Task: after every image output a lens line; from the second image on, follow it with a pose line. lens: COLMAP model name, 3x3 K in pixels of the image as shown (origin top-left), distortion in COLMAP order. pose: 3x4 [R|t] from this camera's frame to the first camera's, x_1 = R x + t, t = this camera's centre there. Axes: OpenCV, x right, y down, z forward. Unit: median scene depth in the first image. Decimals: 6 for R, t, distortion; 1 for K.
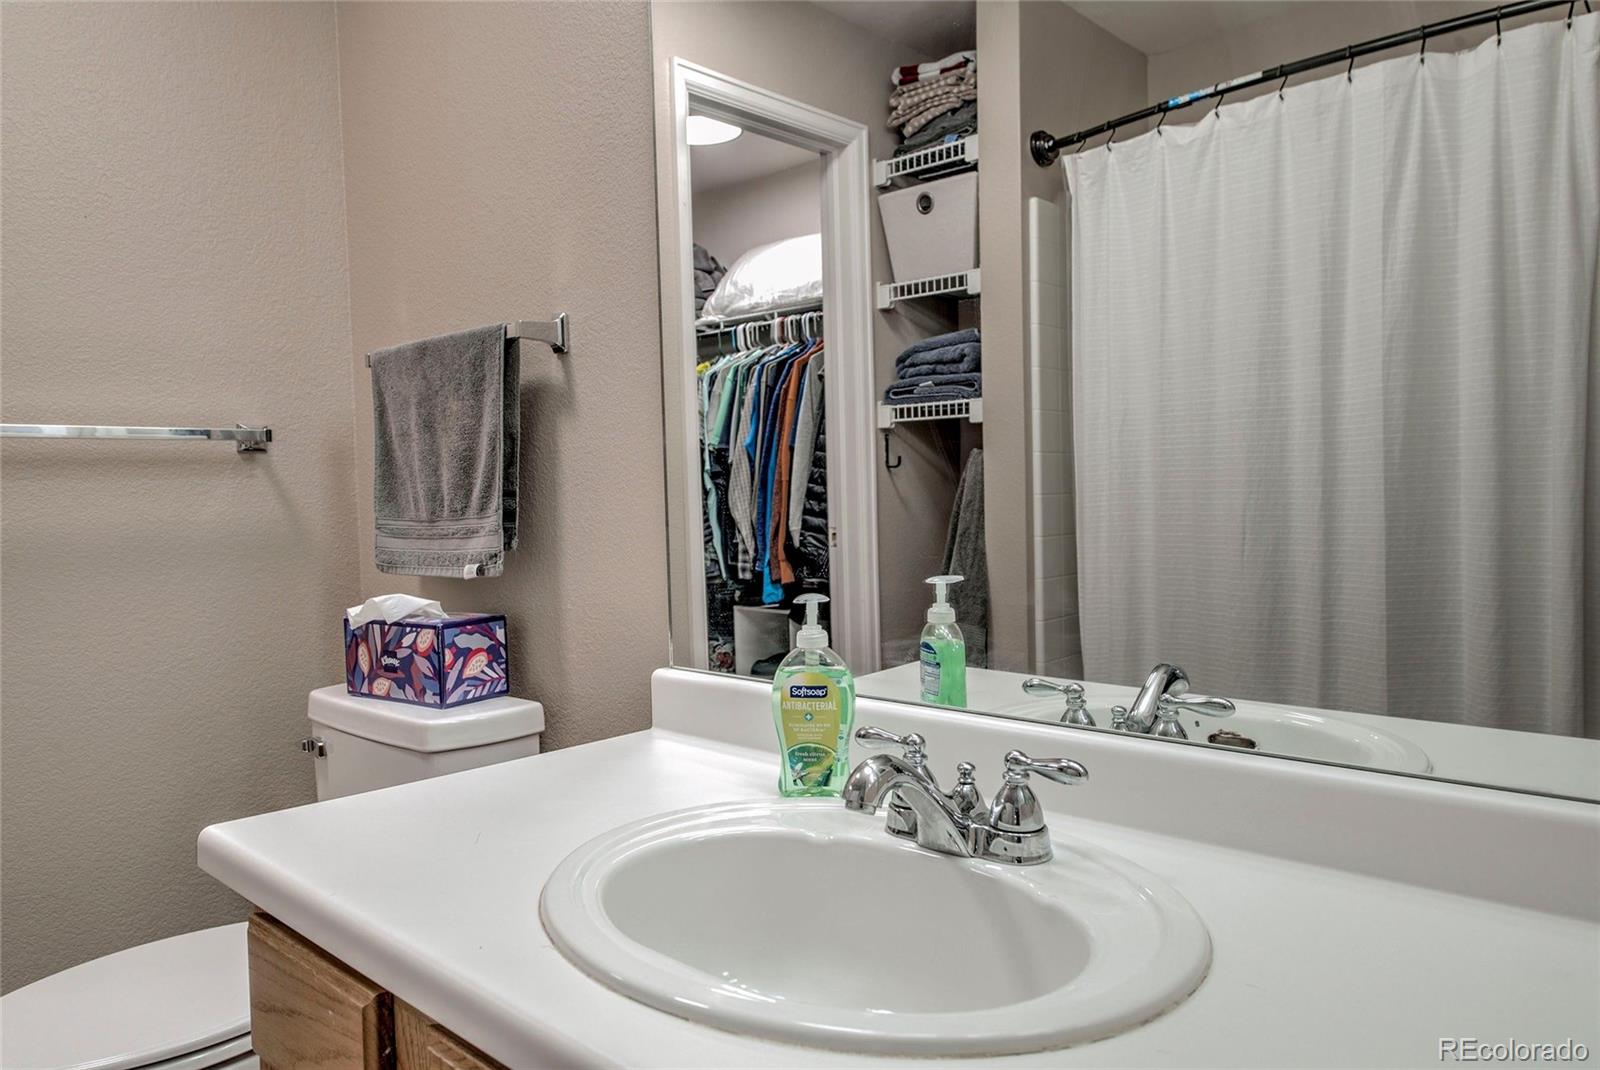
lens RADIAL K [[1064.8, 0, 800.0], [0, 1064.8, 535.0], [0, 0, 1]] dist [0.000477, -0.000269]
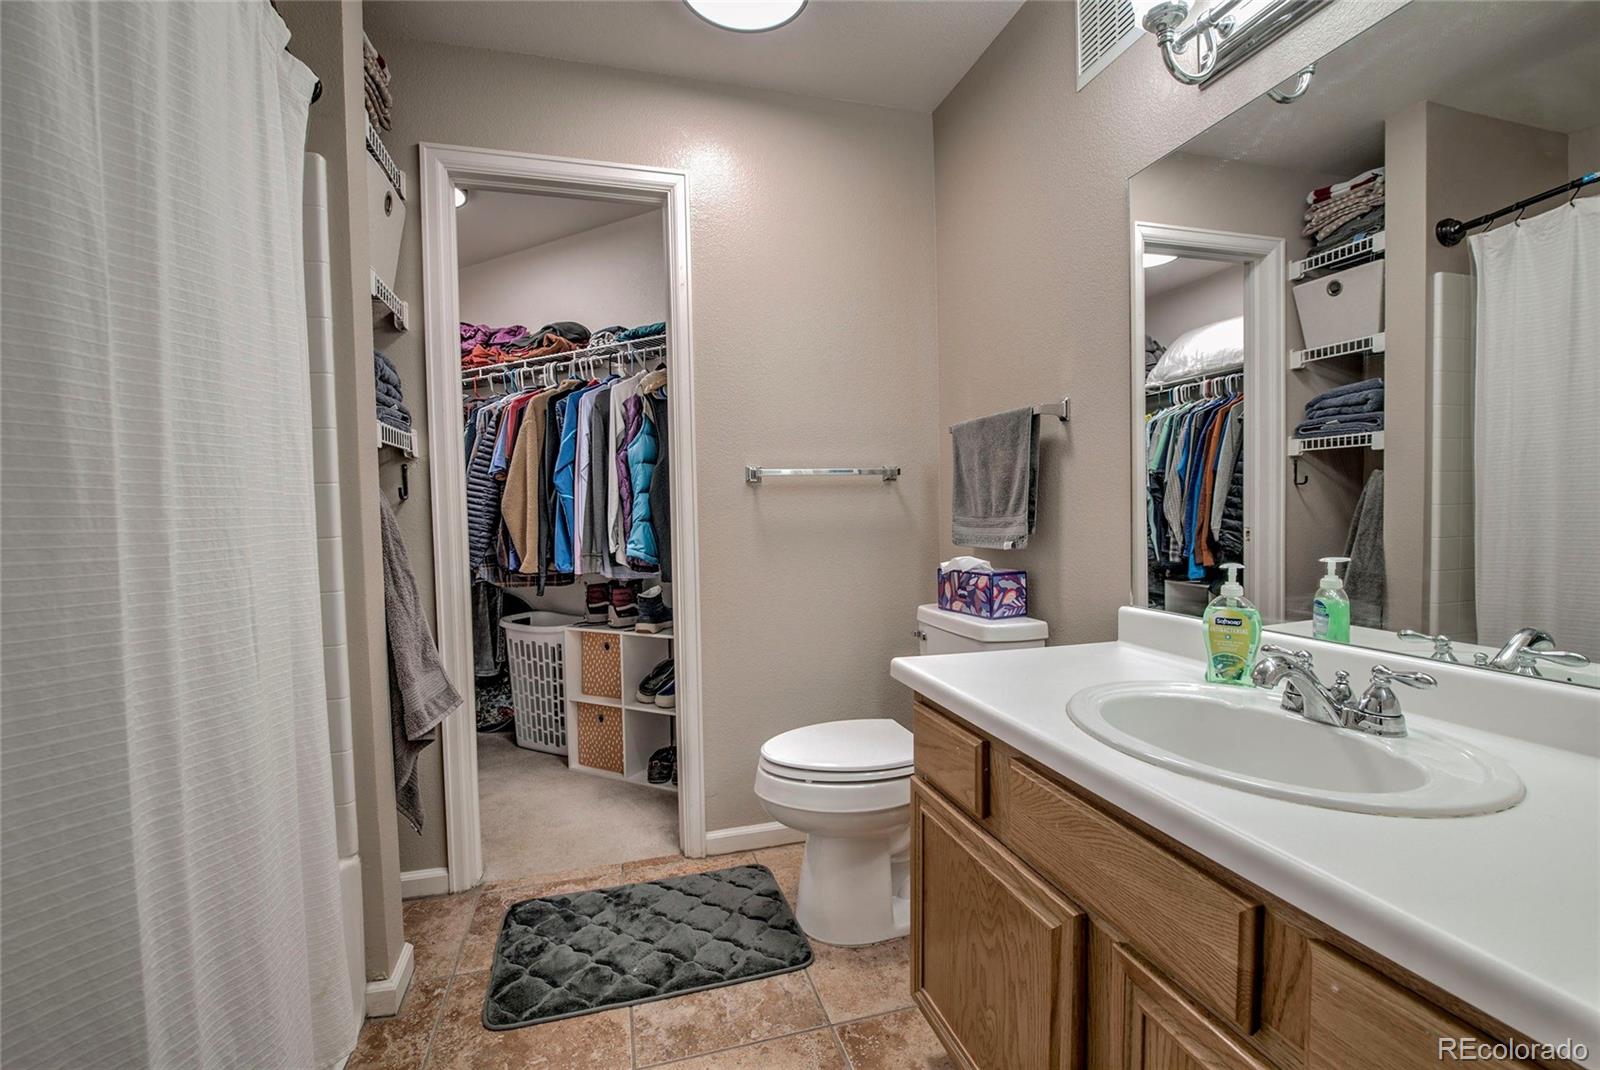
lens RADIAL K [[682.6, 0, 800.0], [0, 682.6, 535.0], [0, 0, 1]] dist [-0.010381, -0.004385]
pose [[0.851939, 0.027269, -0.522931, -0.005724], [-0.022952, 0.999628, 0.014734, 0.006257], [0.523138, -0.000551, 0.852248, -0.134879]]
